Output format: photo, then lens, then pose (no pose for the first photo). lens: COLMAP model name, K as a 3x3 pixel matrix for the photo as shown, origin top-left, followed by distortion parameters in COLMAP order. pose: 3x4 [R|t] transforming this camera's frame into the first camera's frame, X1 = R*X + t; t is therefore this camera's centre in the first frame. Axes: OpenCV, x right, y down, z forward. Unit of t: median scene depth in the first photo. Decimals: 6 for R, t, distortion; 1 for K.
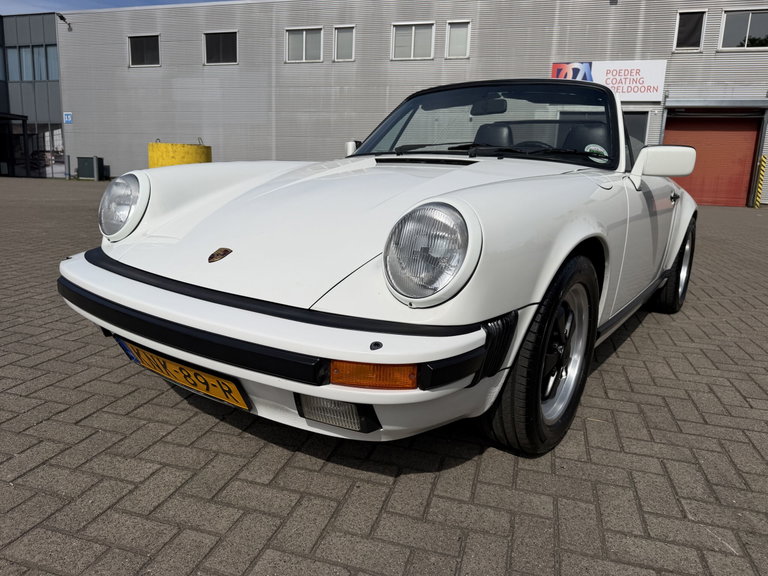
lens RADIAL K [[545.1, 0, 384.0], [0, 545.1, 288.0], [0, 0, 1]] dist [0.000441, -0.012077]
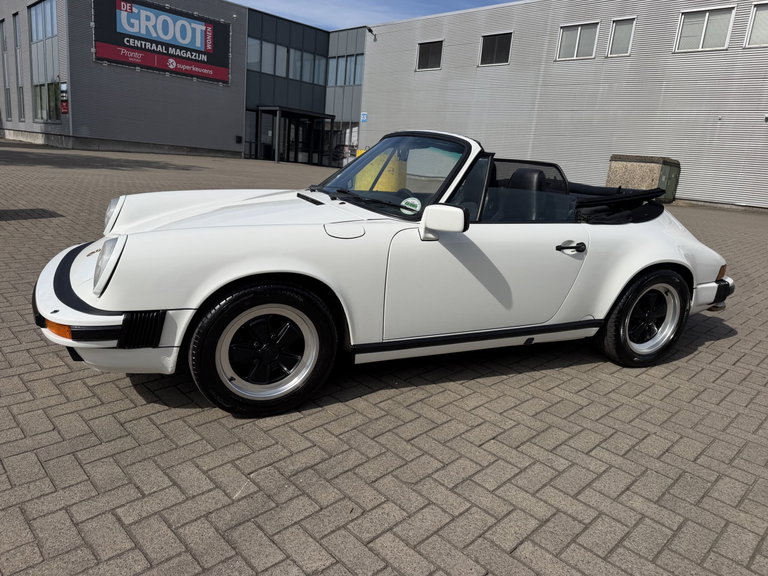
lens RADIAL K [[538.0, 0, 381.4], [0, 538.0, 292.1], [0, 0, 1]] dist [0.061376, -0.085633]
pose [[0.866271, 0.152389, -0.475764, 0.939007], [-0.143288, 0.988118, 0.055598, -0.115772], [0.478584, 0.020009, 0.877814, -0.062477]]
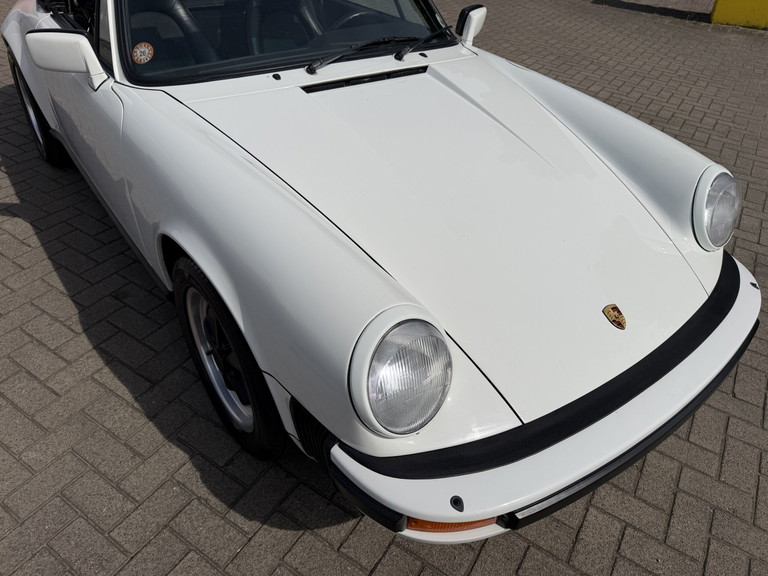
lens RADIAL K [[545.1, 0, 384.0], [0, 545.1, 288.0], [0, 0, 1]] dist [0.000441, -0.012077]
pose [[0.291851, -0.606789, 0.739344, -0.735797], [0.161188, 0.793144, 0.587316, -0.481922], [-0.942784, -0.052236, 0.329288, 0.744655]]
